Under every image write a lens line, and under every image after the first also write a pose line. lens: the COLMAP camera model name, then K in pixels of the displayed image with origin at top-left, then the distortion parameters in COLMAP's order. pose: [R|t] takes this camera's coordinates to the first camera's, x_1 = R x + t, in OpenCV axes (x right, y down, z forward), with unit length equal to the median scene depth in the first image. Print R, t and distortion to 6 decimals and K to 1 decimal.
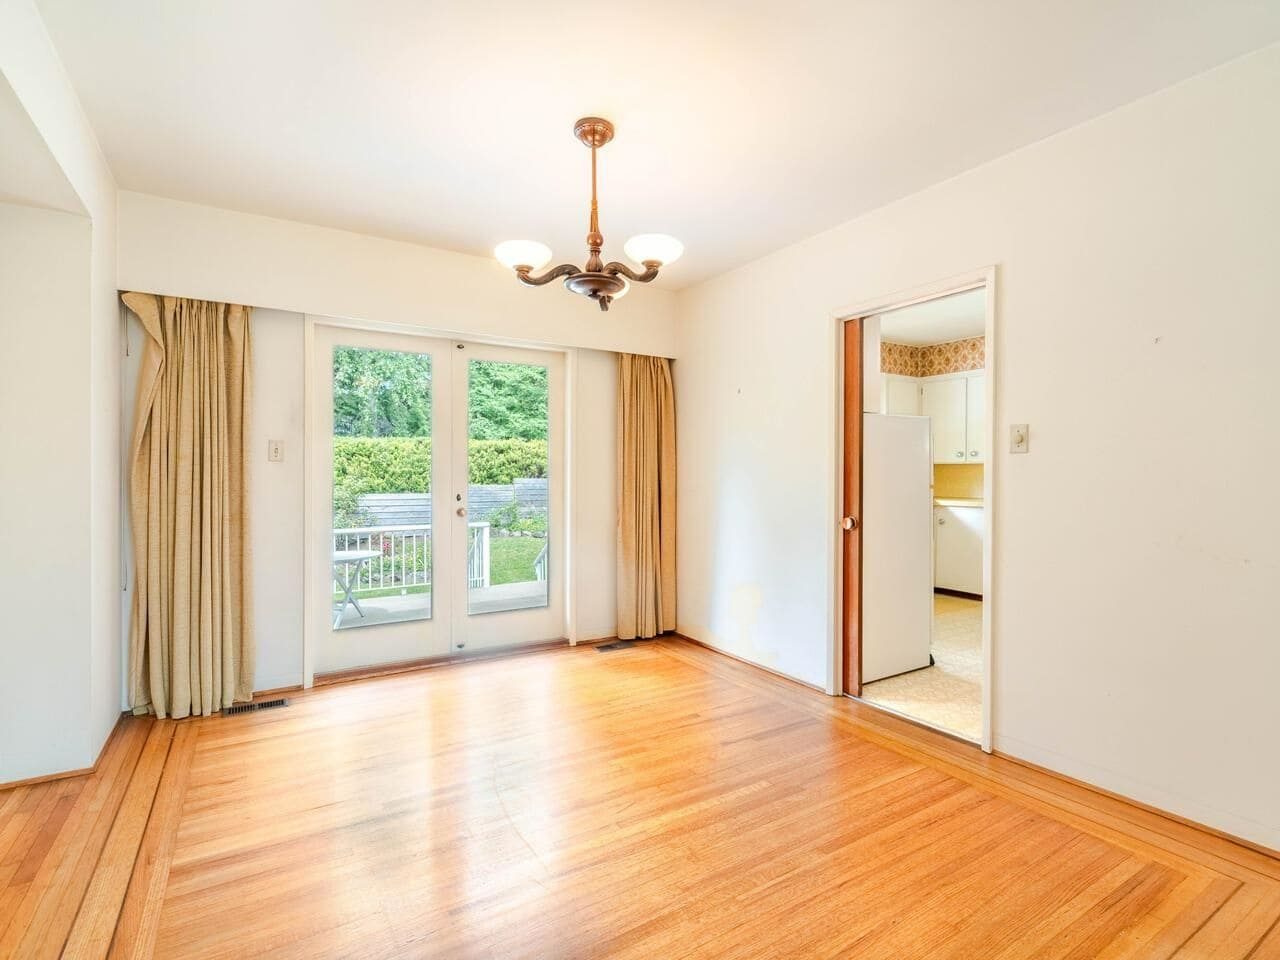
lens RADIAL K [[622.2, 0, 637.1], [0, 622.2, 472.3], [0, 0, 1]] dist [-0.003706, -0.000049]
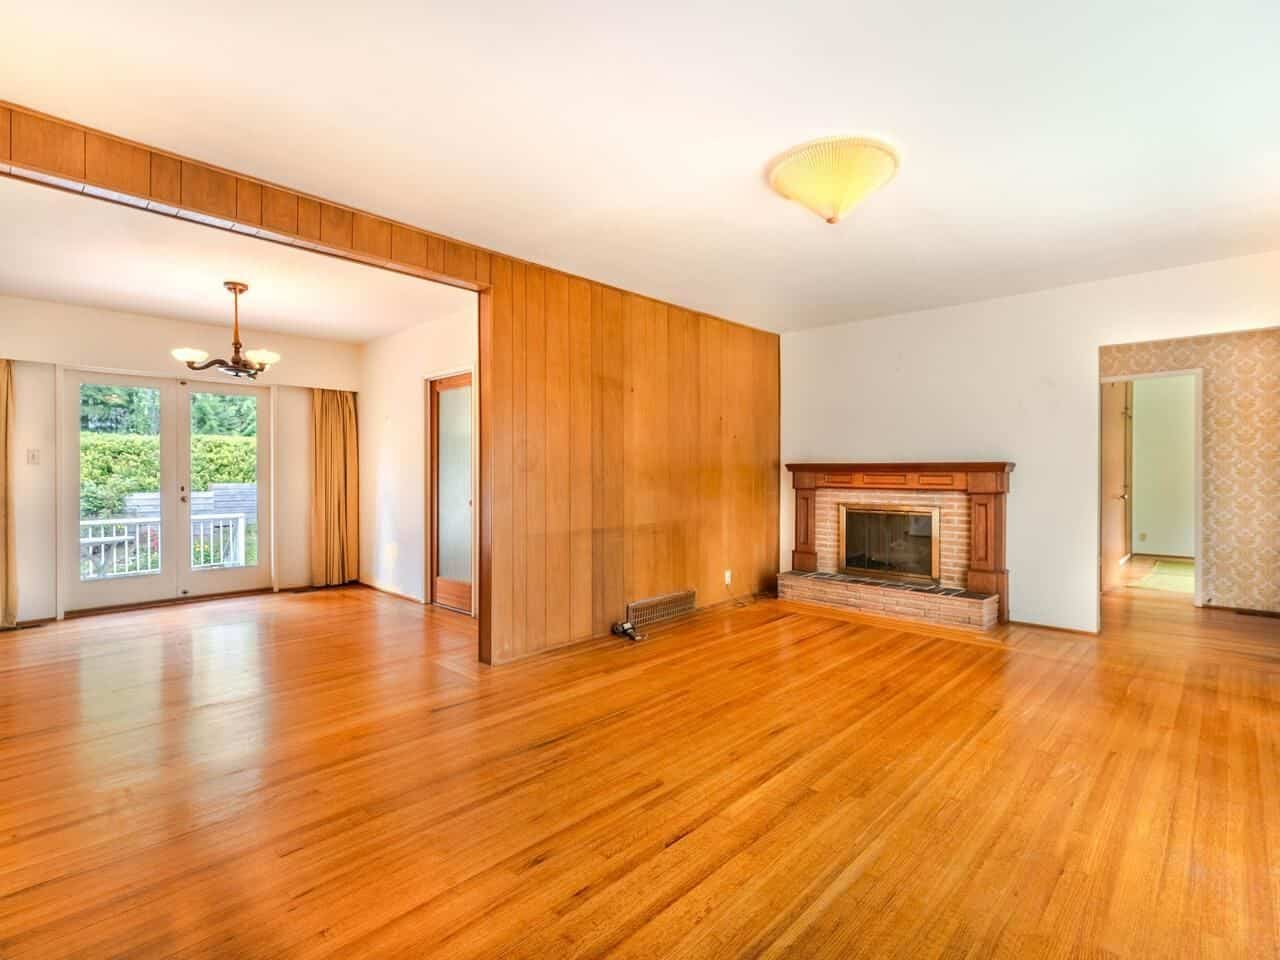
lens RADIAL K [[622.2, 0, 605.3], [0, 622.2, 475.1], [0, 0, 1]] dist [-0.003706, -0.000049]
pose [[0.974368, -0.002240, 0.224949, 0.307161], [0.000660, 0.999975, 0.007100, -0.000041], [-0.224959, -0.006770, 0.974345, -0.553445]]
